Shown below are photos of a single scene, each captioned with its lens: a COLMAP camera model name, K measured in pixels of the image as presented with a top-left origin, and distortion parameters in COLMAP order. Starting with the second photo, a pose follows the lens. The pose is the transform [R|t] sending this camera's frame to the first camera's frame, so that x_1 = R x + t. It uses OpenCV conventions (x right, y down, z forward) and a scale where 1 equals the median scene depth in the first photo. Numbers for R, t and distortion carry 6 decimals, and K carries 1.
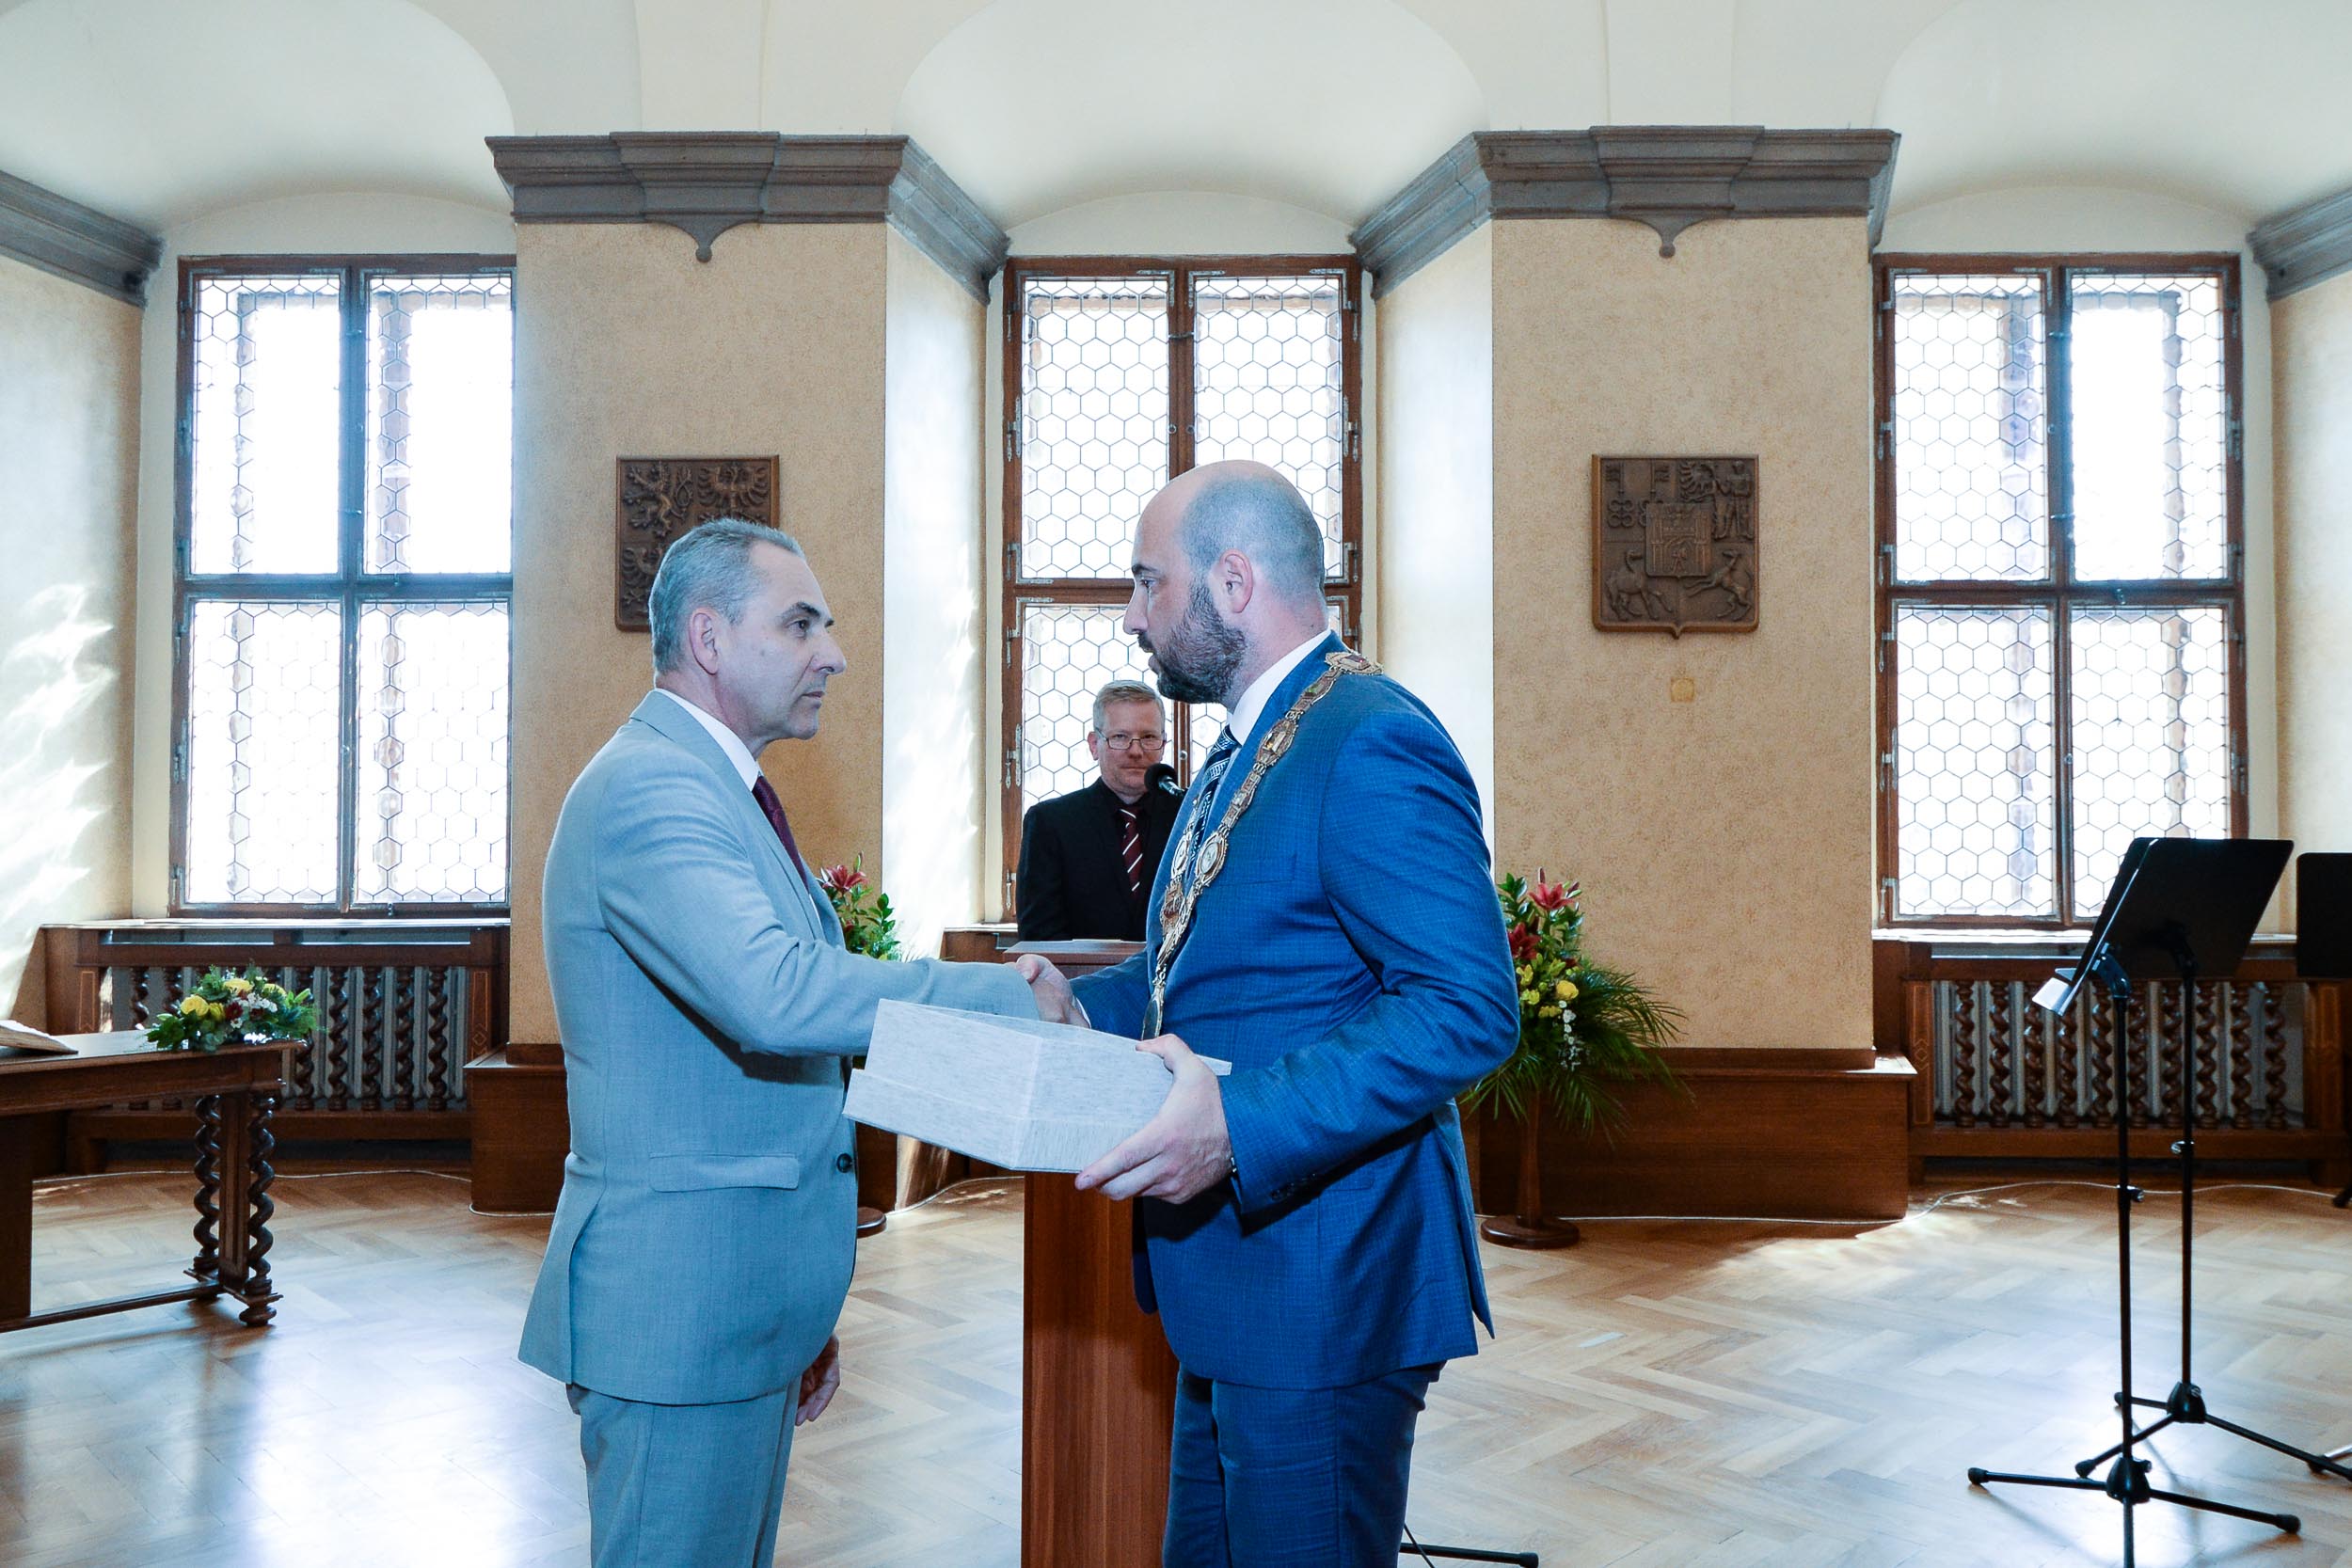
lens RADIAL K [[1795.3, 0, 1176.7], [0, 1795.3, 777.4], [0, 0, 1]] dist [0.032229, -0.037204]
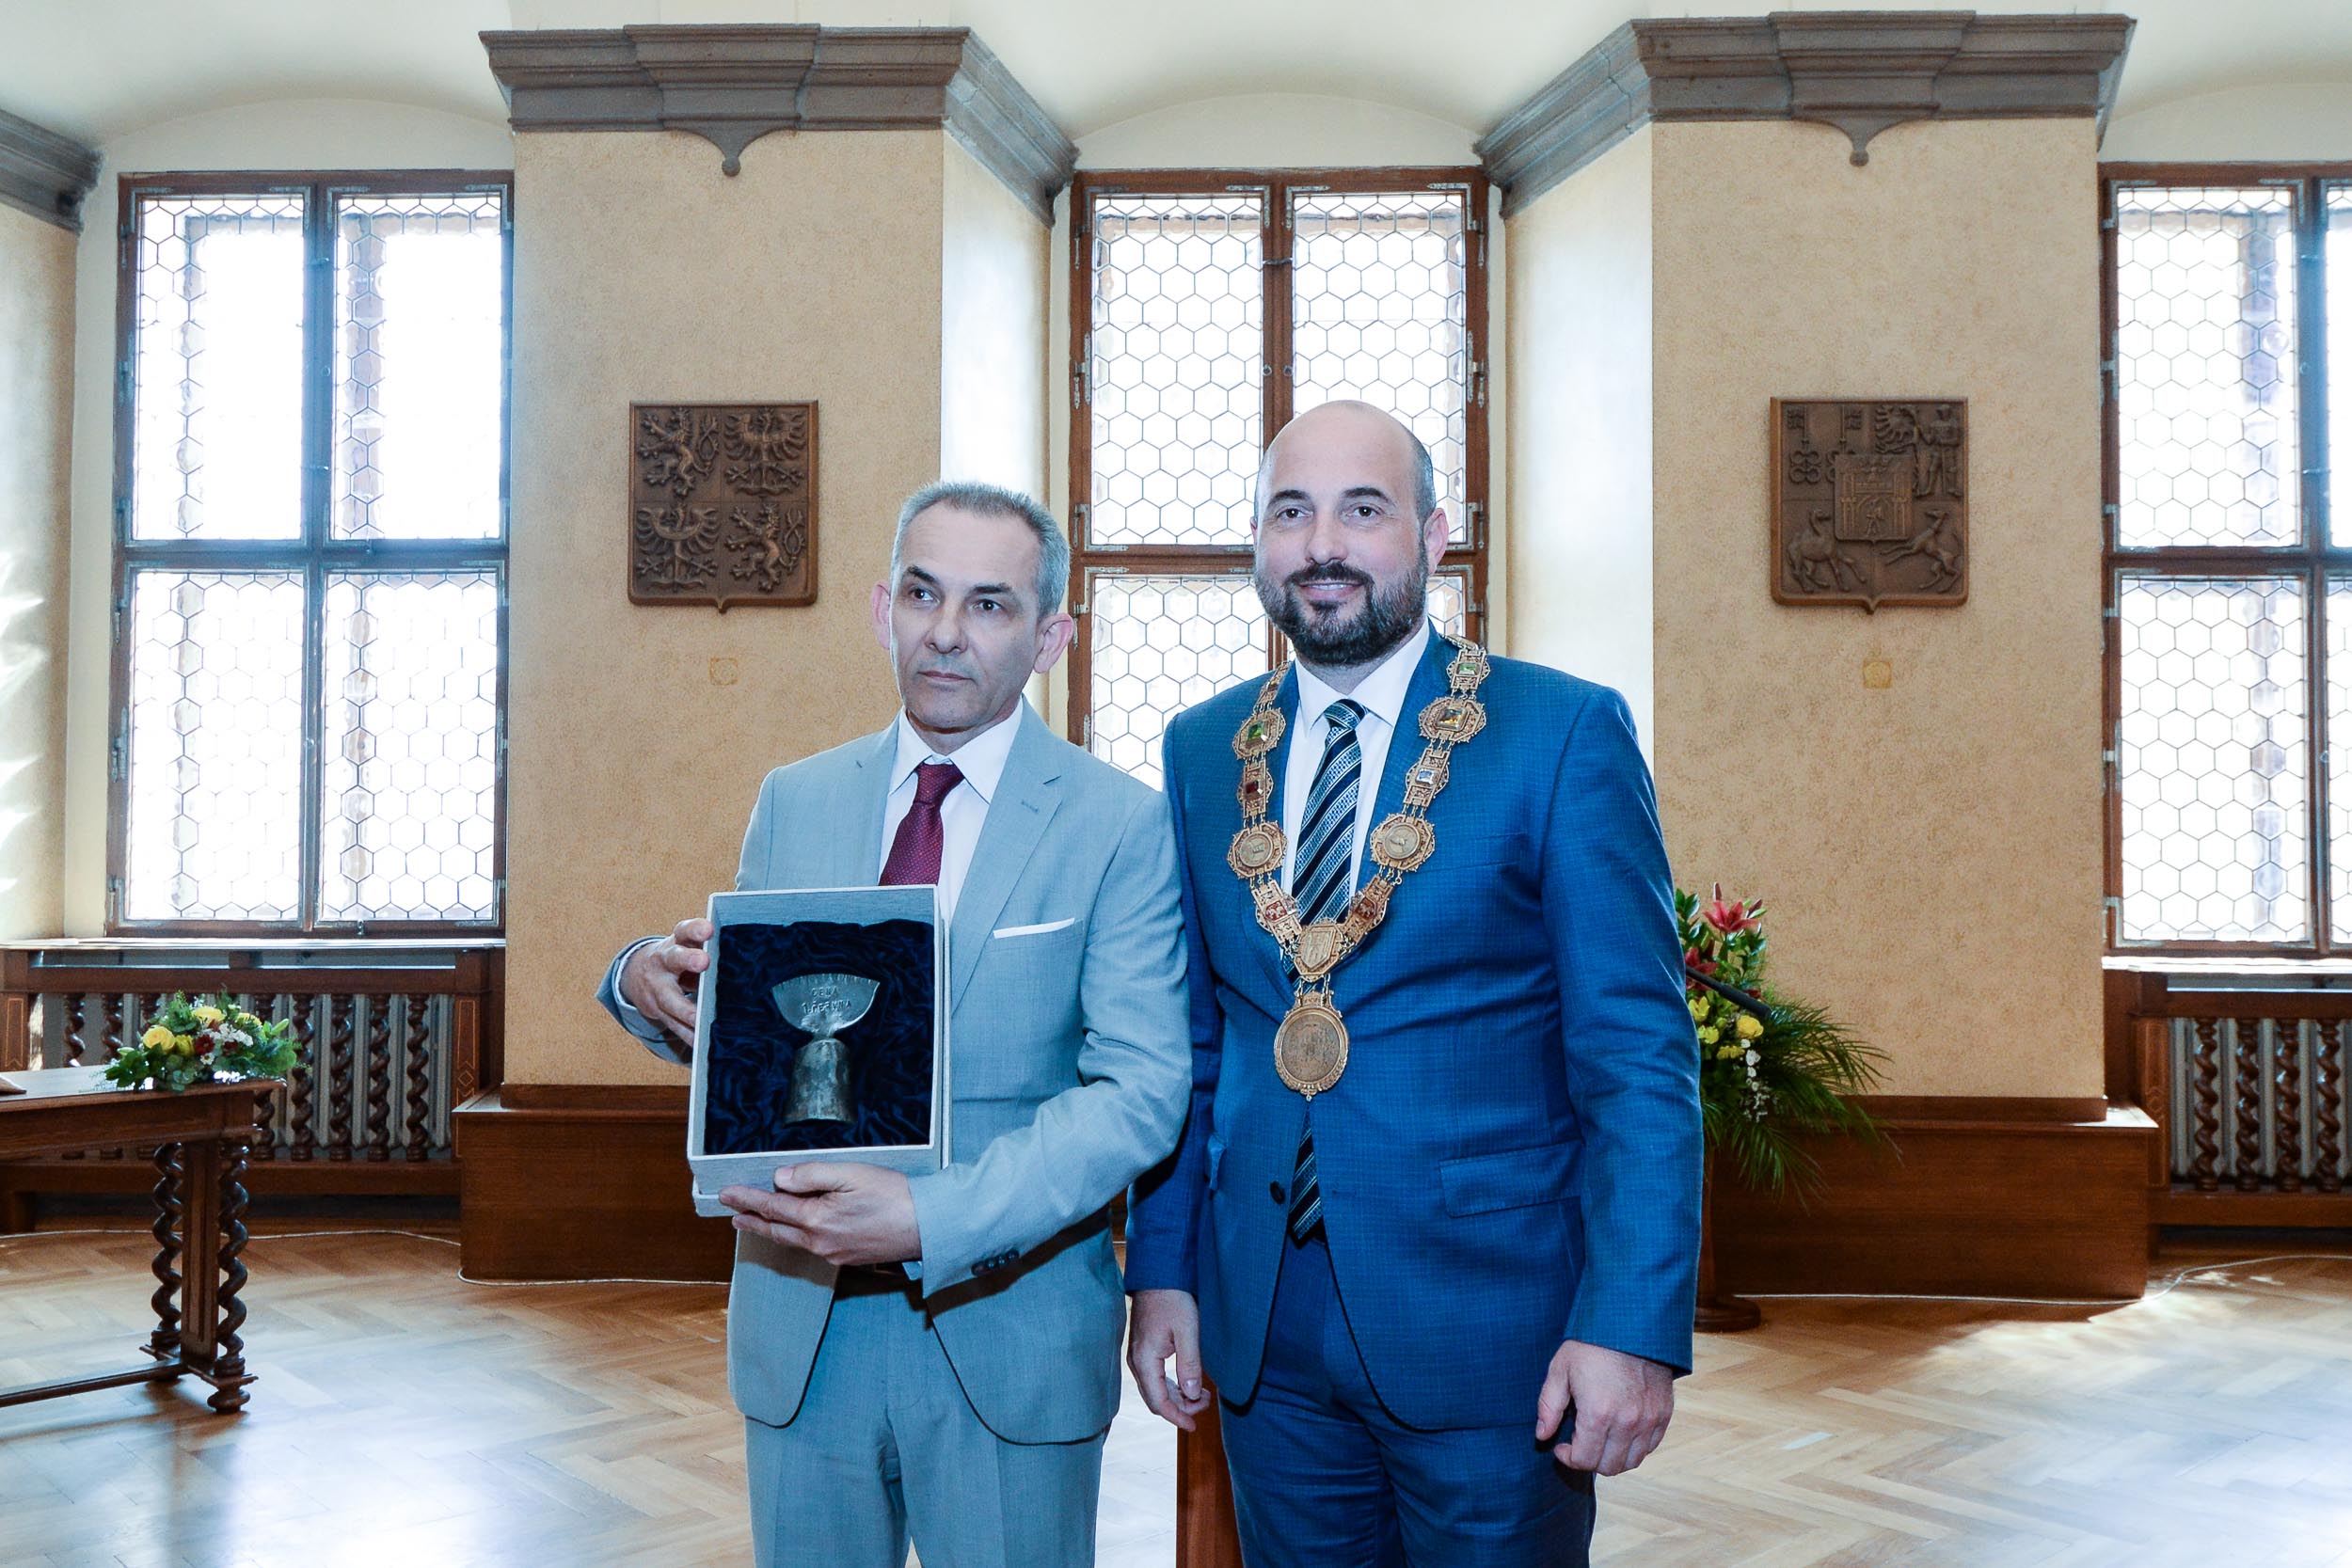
lens RADIAL K [[2059.0, 0, 1172.9], [0, 2059.0, 775.1], [0, 0, 1]] dist [0.032831, -0.032633]
pose [[0.999851, 0.001820, -0.017140, -0.034297], [-0.001884, 0.999991, -0.003726, 0.003282], [0.017133, 0.003757, 0.999846, 0.018728]]
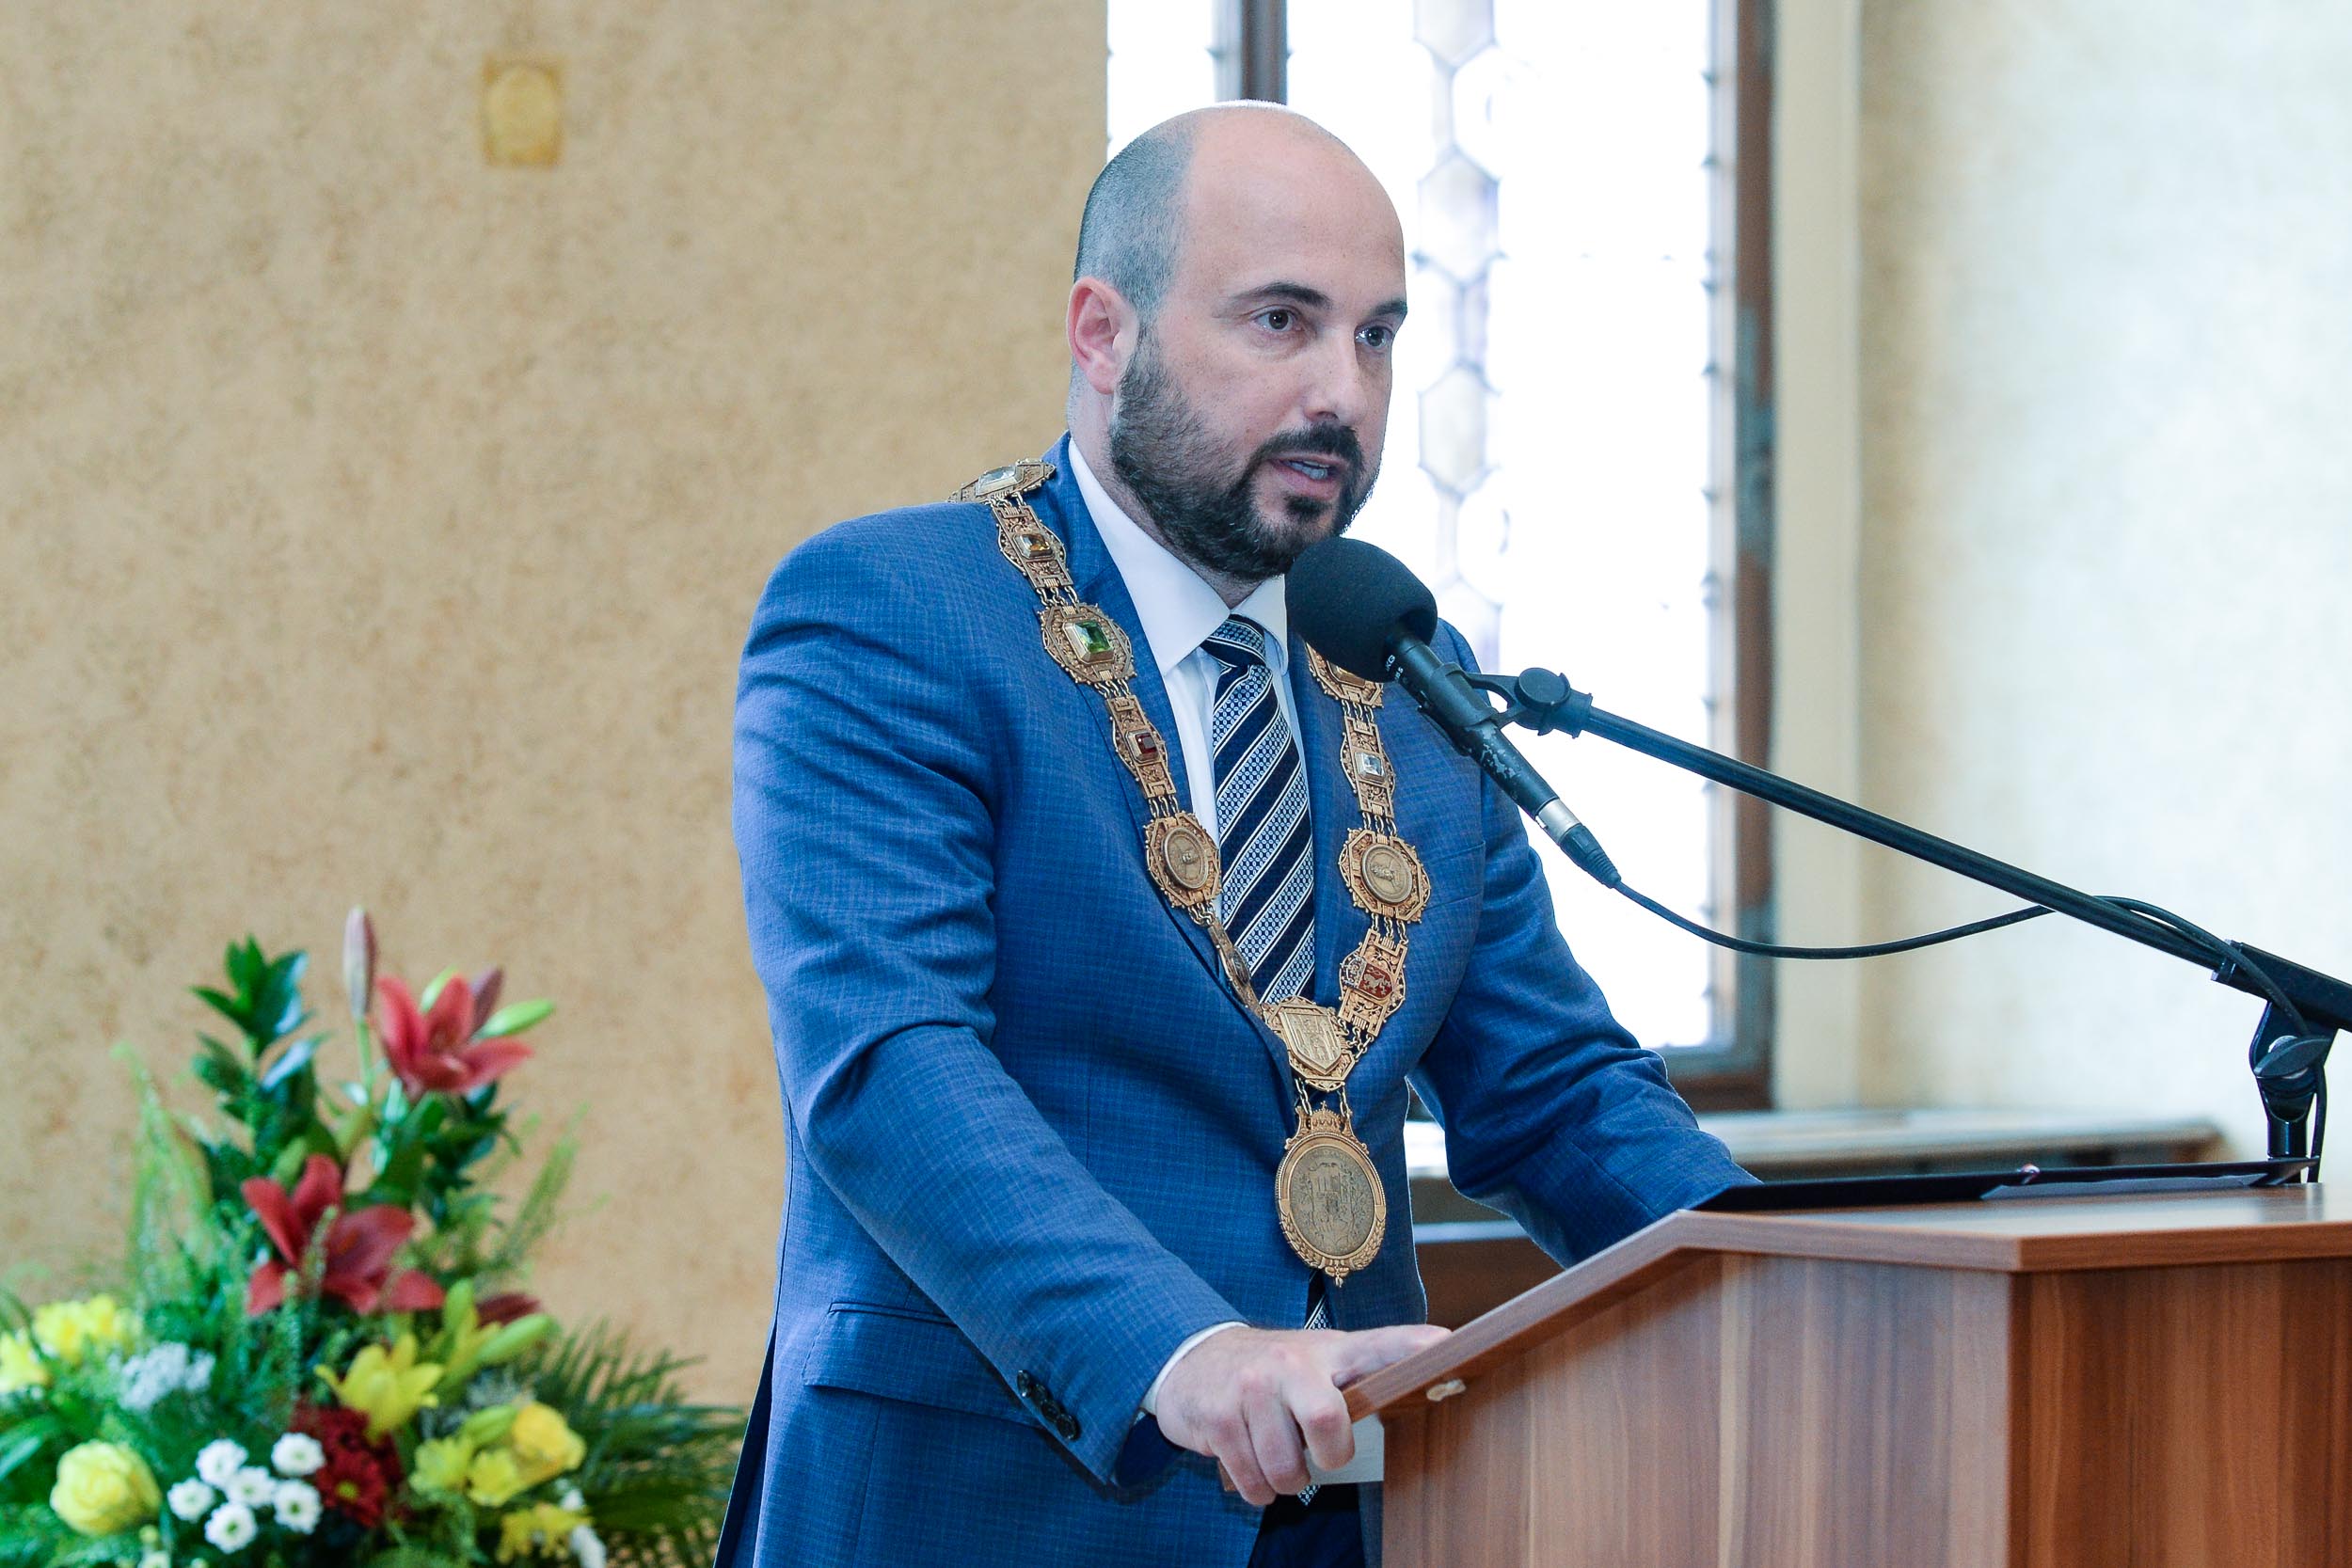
lens RADIAL K [[11831.0, 0, 1175.9], [0, 11831.0, 783.1], [0, 0, 1]] dist [0.594469, 0.000000]
pose [[0.701553, -0.011398, 0.712526, -0.719609], [-0.017066, 0.999317, 0.032789, -0.014646], [-0.712412, -0.035163, 0.700879, -0.110385]]
